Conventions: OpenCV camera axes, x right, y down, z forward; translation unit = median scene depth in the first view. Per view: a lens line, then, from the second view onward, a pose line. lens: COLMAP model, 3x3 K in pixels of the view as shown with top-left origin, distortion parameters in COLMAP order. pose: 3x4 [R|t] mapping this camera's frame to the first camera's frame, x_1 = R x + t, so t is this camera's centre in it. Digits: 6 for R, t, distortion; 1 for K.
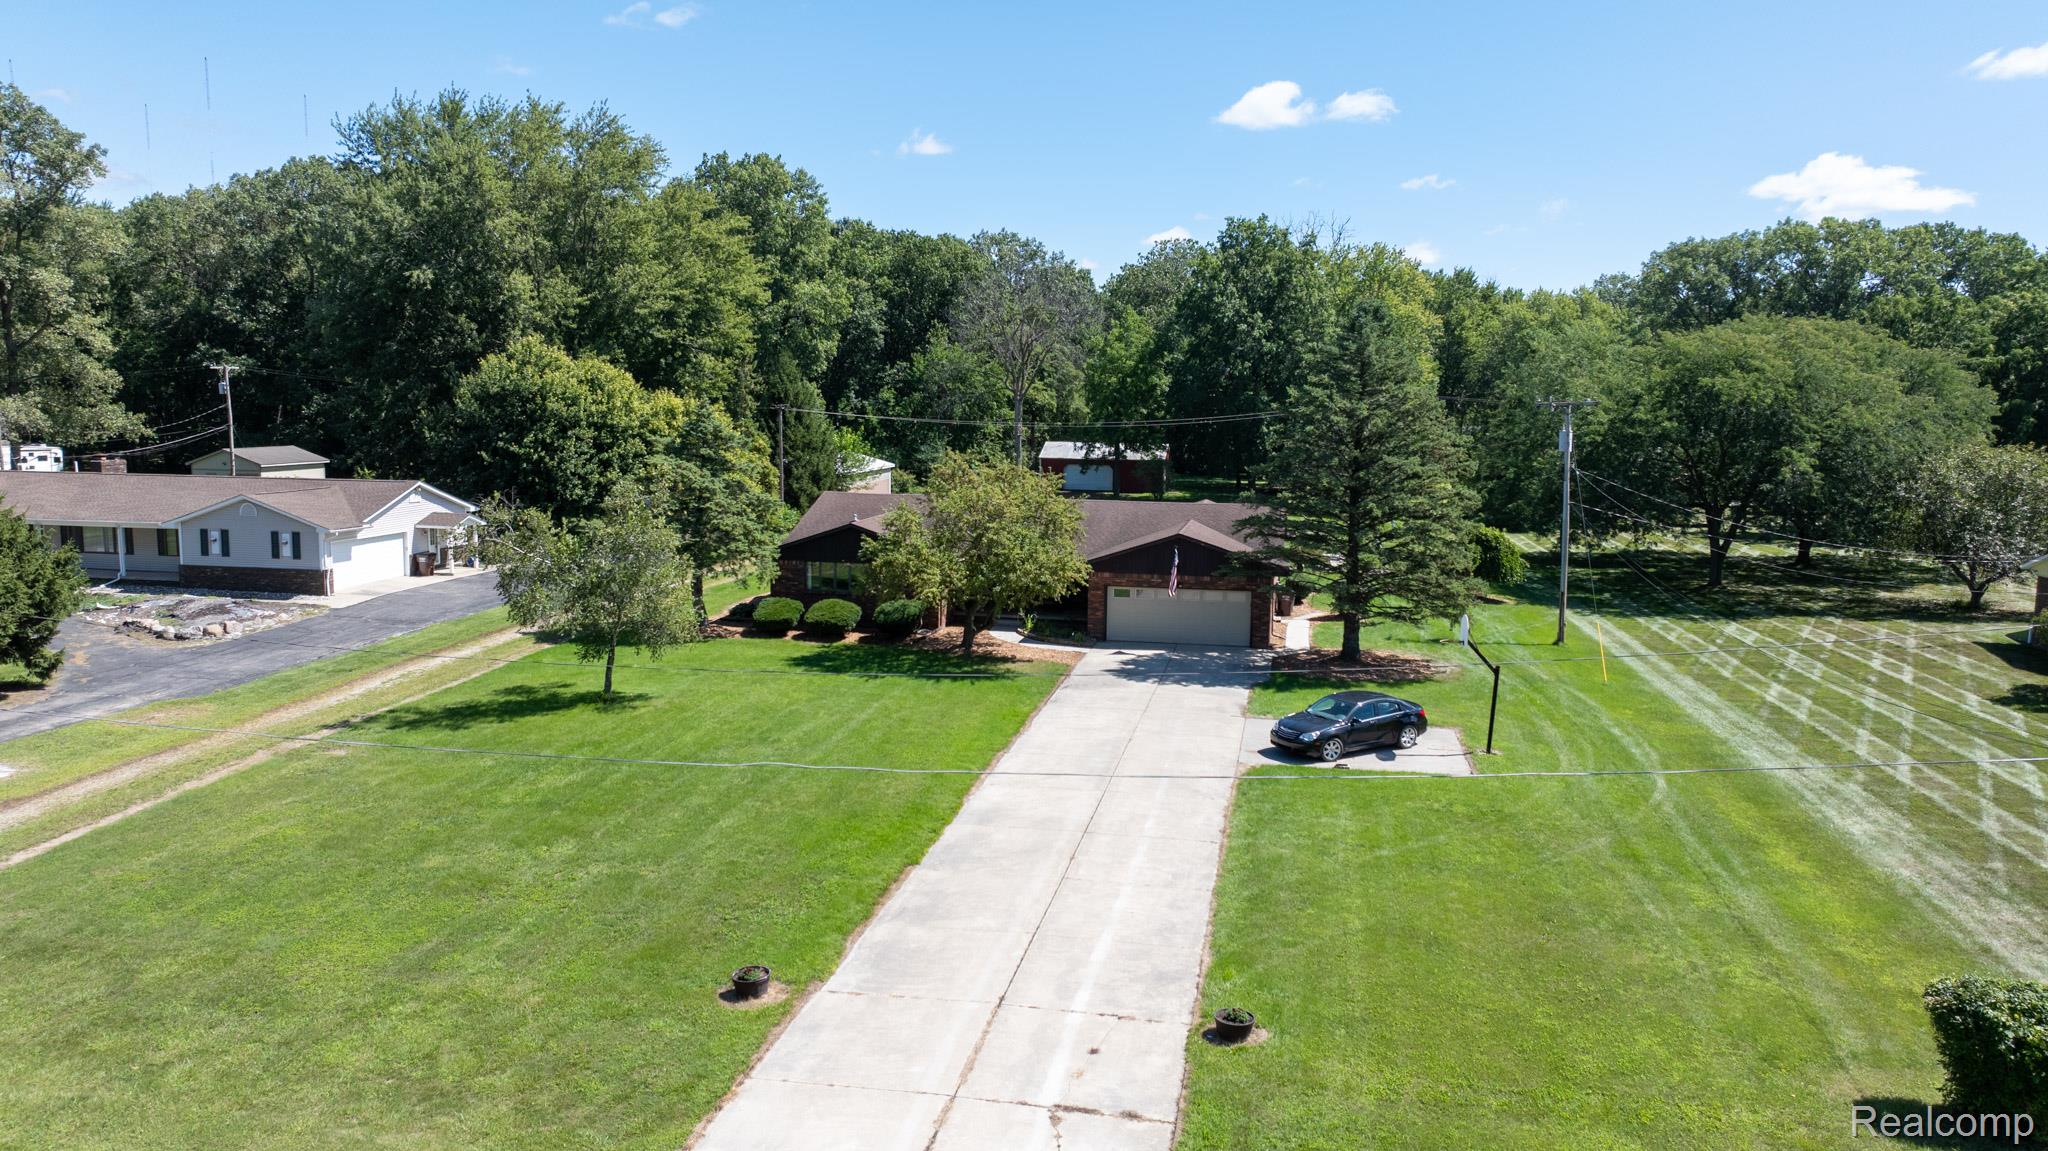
lens RADIAL K [[1445.8, 0, 1024.0], [0, 1445.8, 575.5], [0, 0, 1]] dist [-0.010741, -0.000012]
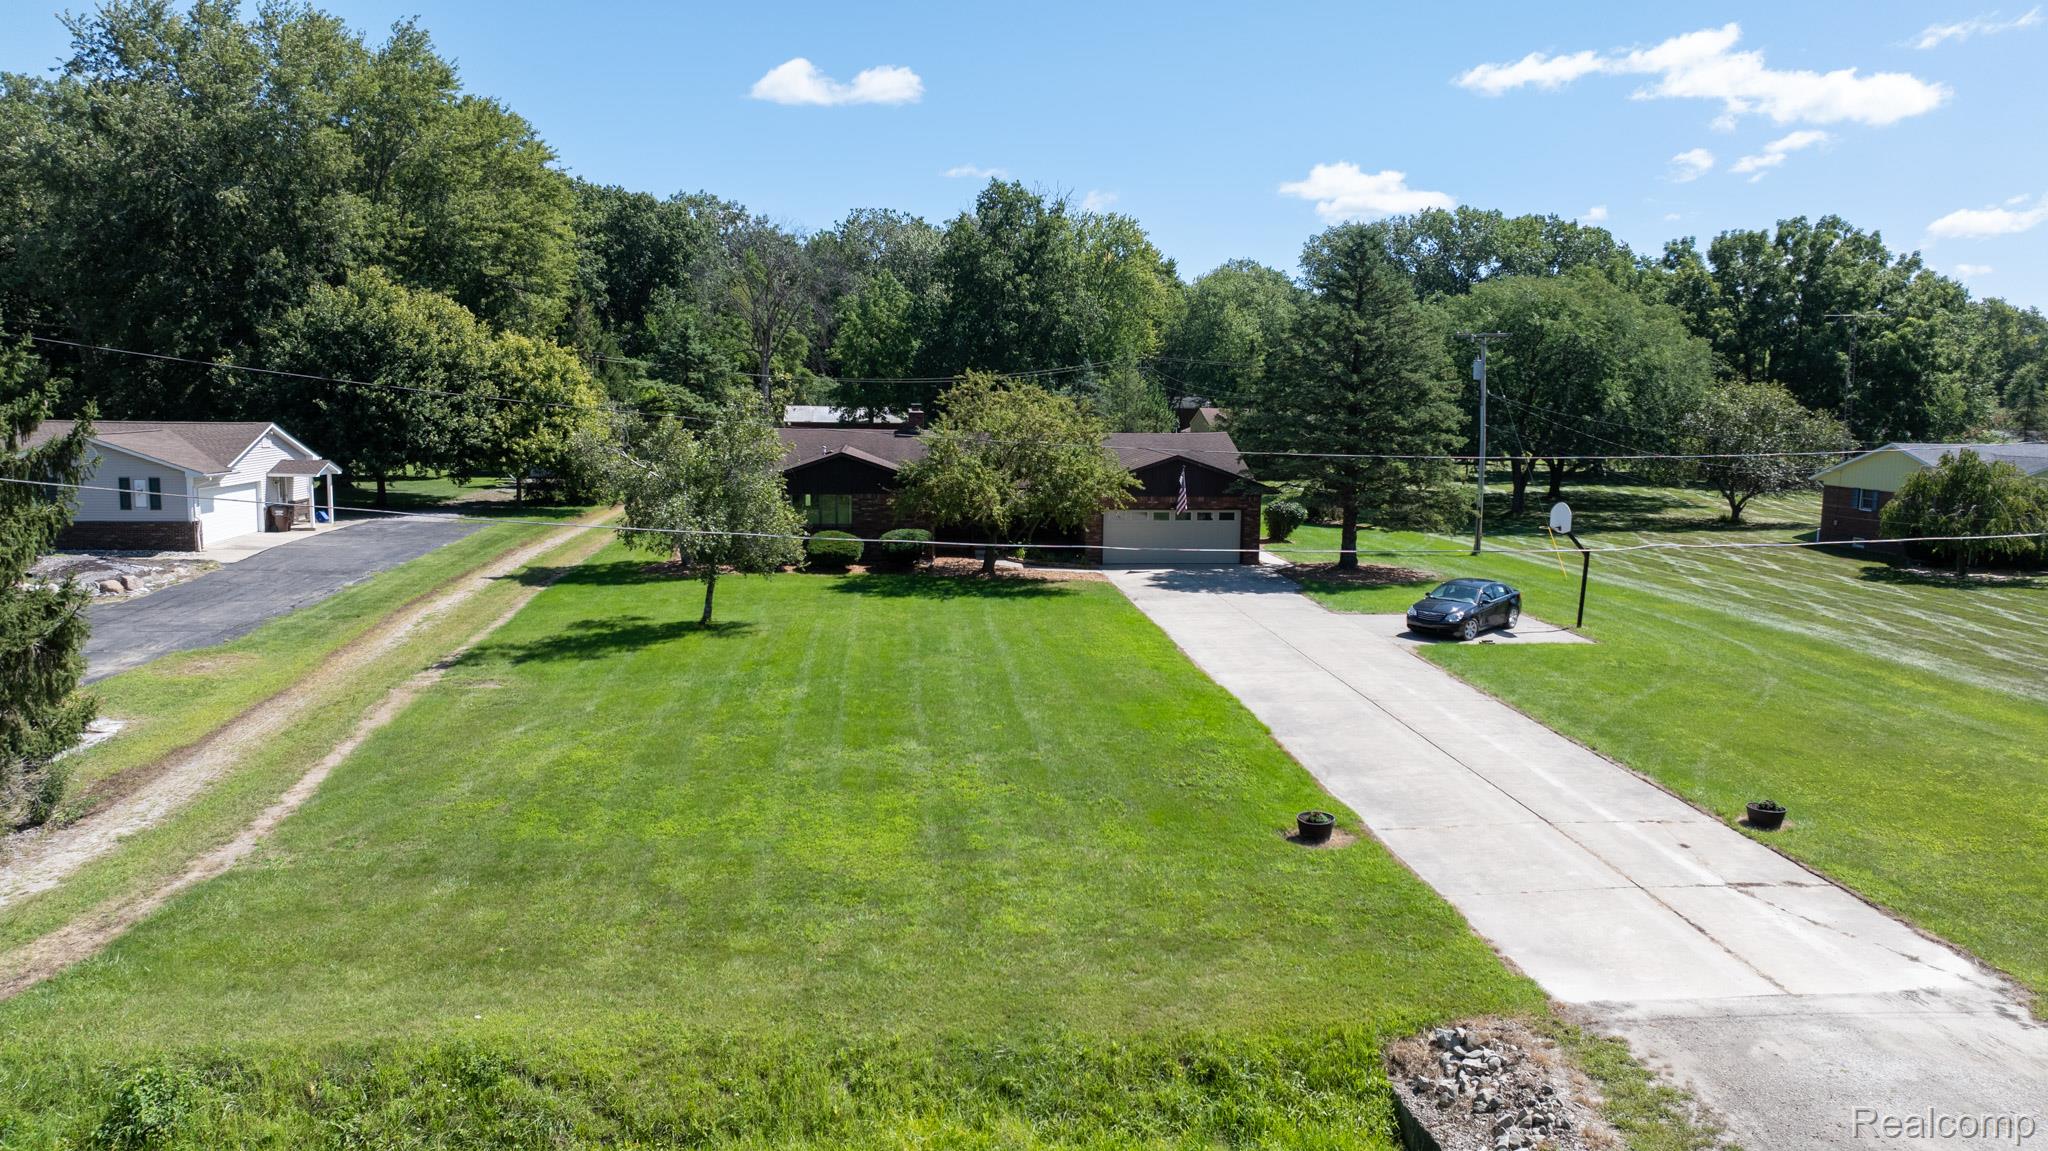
lens RADIAL K [[1442.9, 0, 1024.0], [0, 1442.9, 575.5], [0, 0, 1]] dist [-0.028774, 0.027688]
pose [[0.958139, -0.037424, 0.283846, -0.285751], [0.034999, 0.999295, 0.013612, 0.038160], [-0.284155, -0.003108, 0.958773, 0.045304]]
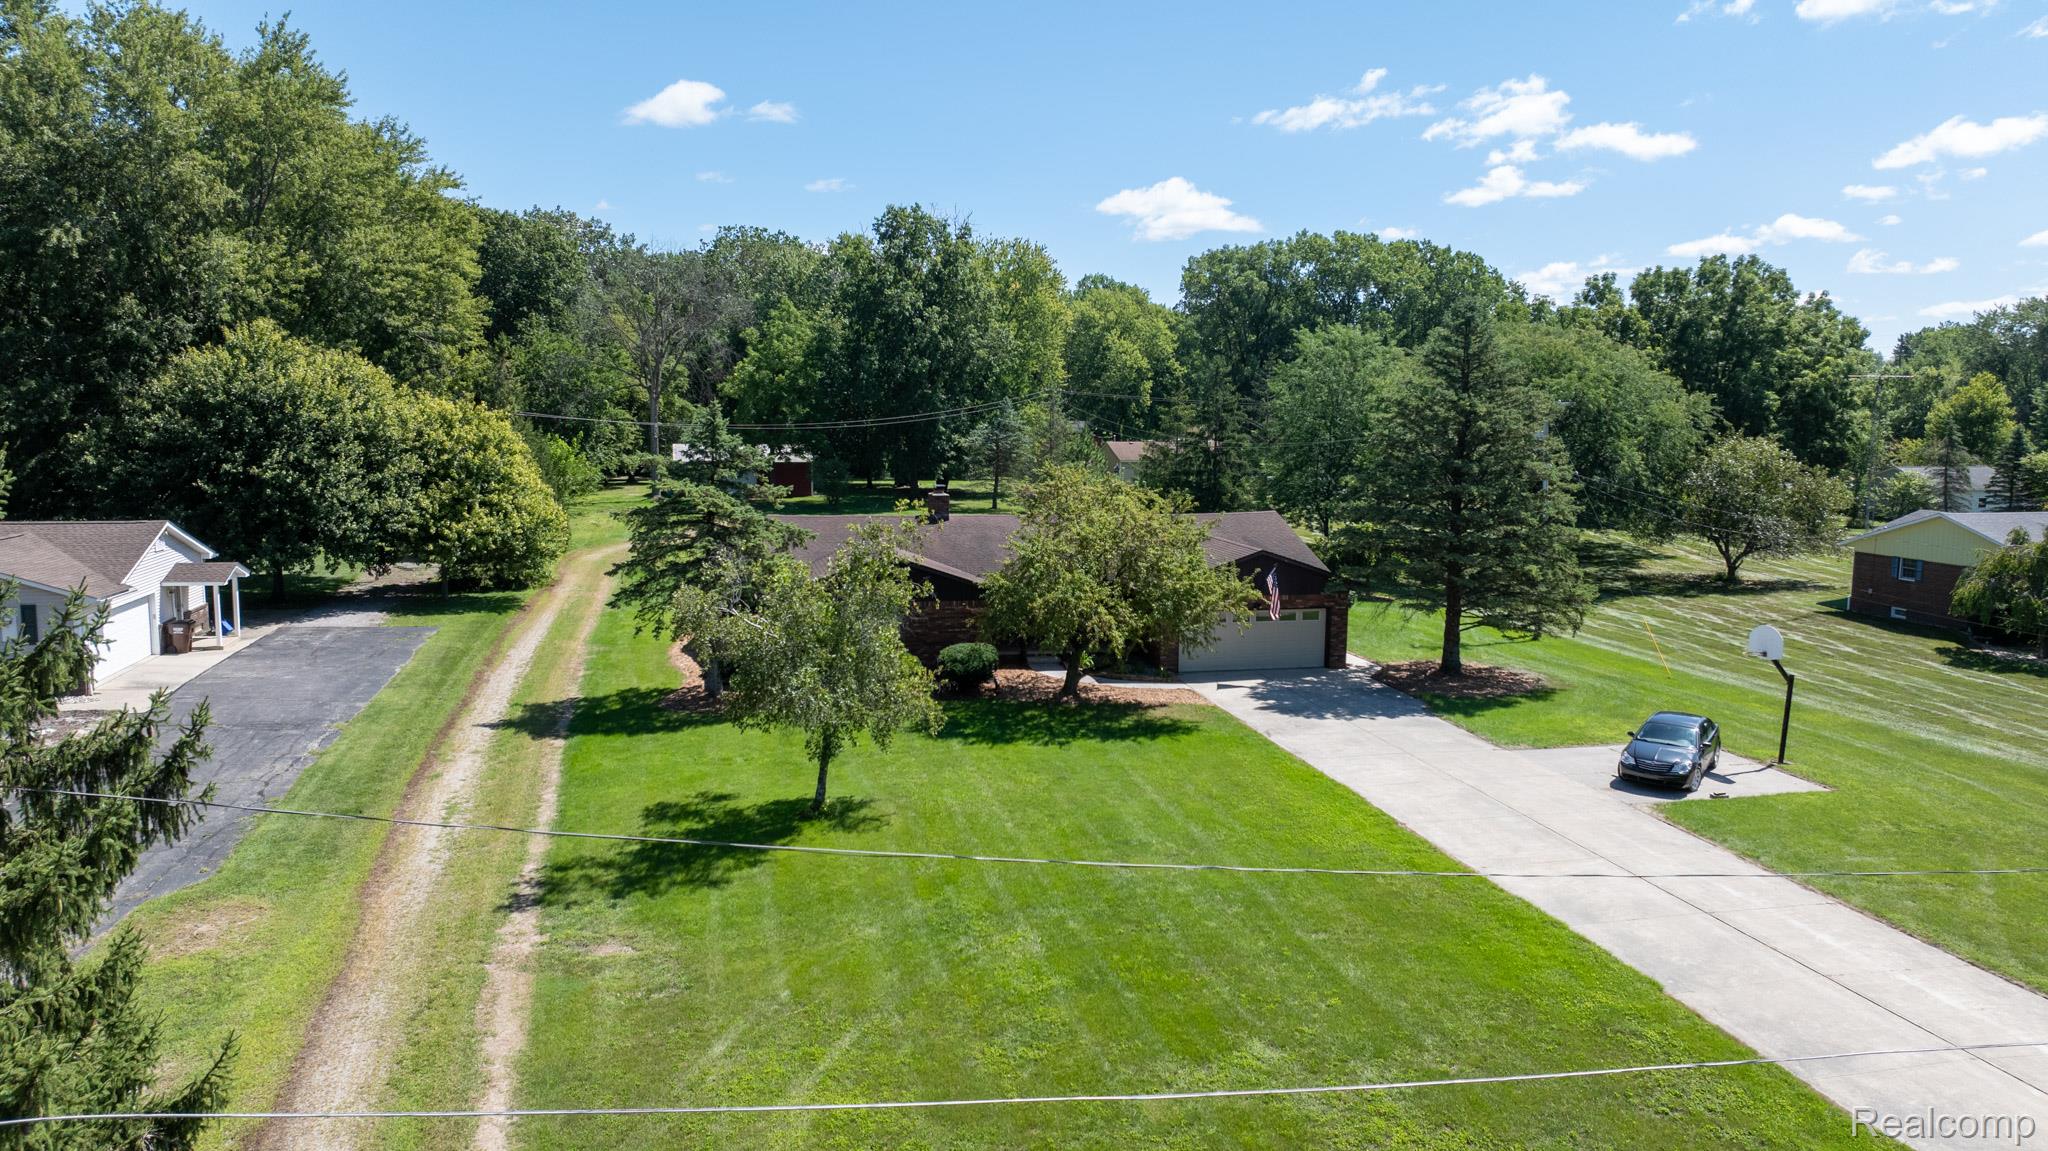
lens RADIAL K [[1430.2, 0, 1017.8], [0, 1430.2, 601.3], [0, 0, 1]] dist [-0.018414, -0.000942]
pose [[0.914495, -0.061391, 0.399913, -0.389411], [0.051888, 0.998055, 0.034559, -0.034839], [-0.401257, -0.010854, 0.915901, 0.227496]]
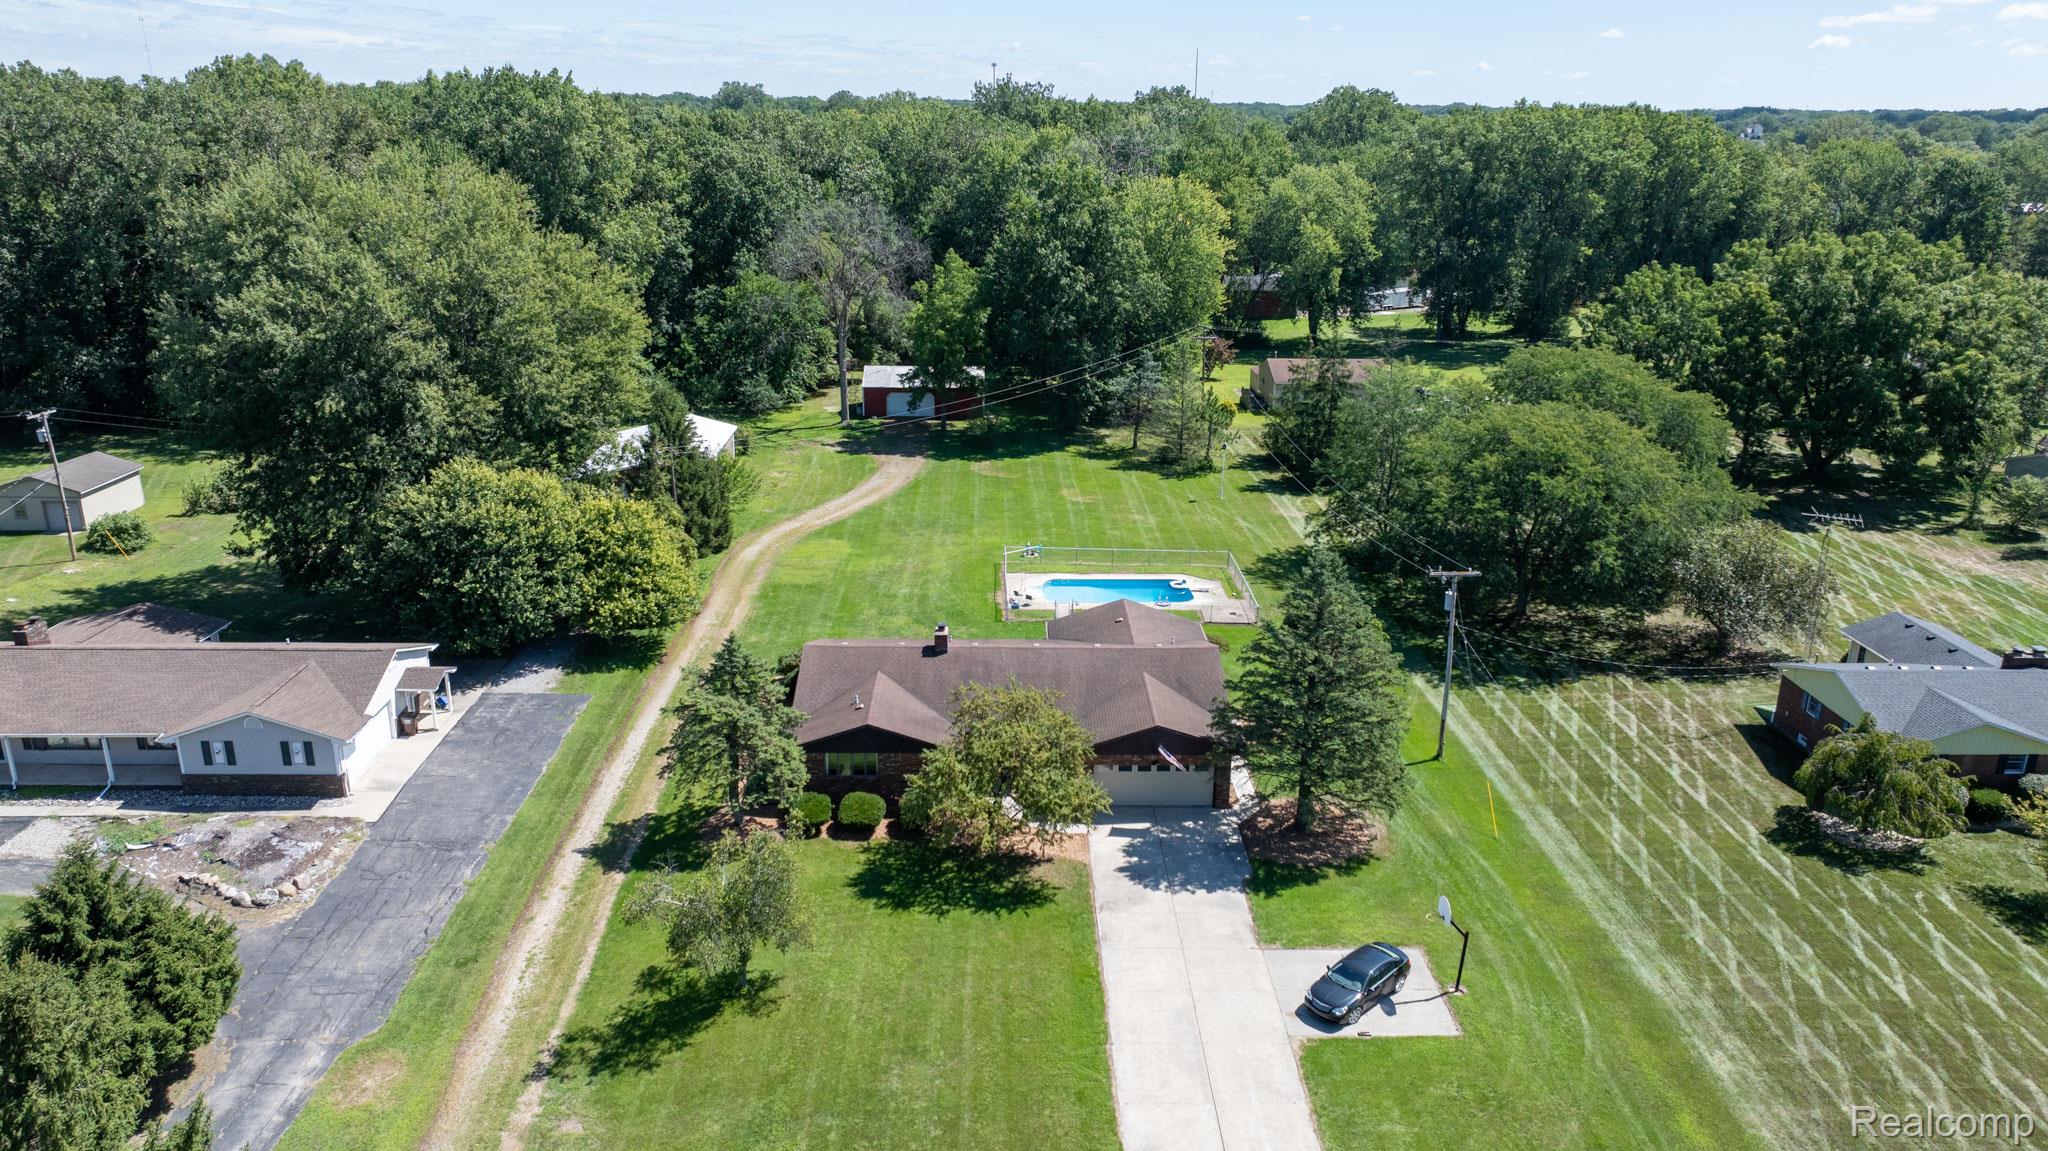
lens RADIAL K [[1442.9, 0, 1024.0], [0, 1442.9, 575.5], [0, 0, 1]] dist [-0.028774, 0.027688]
pose [[0.978016, -0.070161, 0.196372, -0.218065], [0.029851, 0.979105, 0.201154, -0.381679], [-0.206382, -0.190870, 0.959675, -0.085790]]
